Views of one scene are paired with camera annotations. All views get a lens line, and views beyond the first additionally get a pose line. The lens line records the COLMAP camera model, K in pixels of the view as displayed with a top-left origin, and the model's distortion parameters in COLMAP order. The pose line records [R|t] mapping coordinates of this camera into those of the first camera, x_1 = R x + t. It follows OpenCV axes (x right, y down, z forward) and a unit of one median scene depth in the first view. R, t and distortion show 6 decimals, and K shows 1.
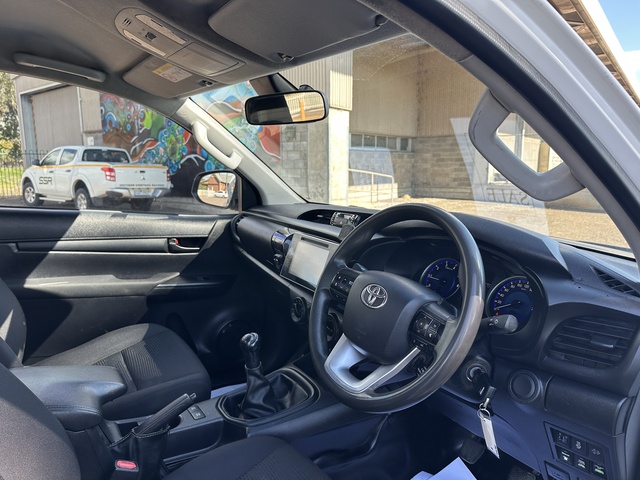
lens RADIAL K [[450.6, 0, 322.2], [0, 450.6, 236.5], [0, 0, 1]] dist [0.000246, -0.011747]
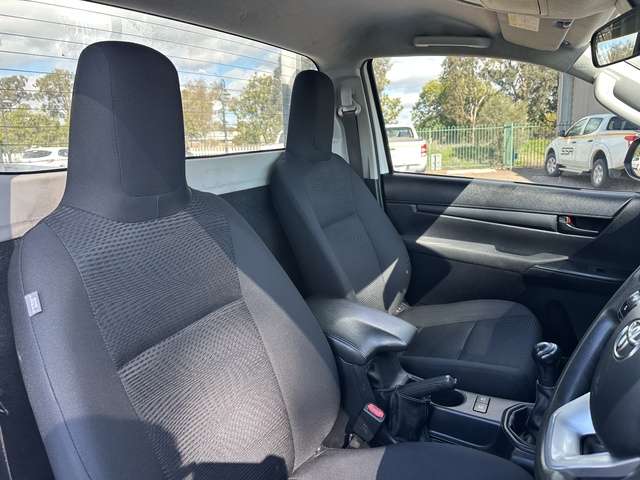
lens RADIAL K [[450.6, 0, 321.4], [0, 450.6, 243.4], [0, 0, 1]] dist [0.000246, -0.011747]
pose [[0.486646, 0.160922, -0.858650, 0.186058], [-0.093160, 0.986842, 0.132148, -0.014409], [0.868618, 0.015682, 0.495234, 0.161046]]
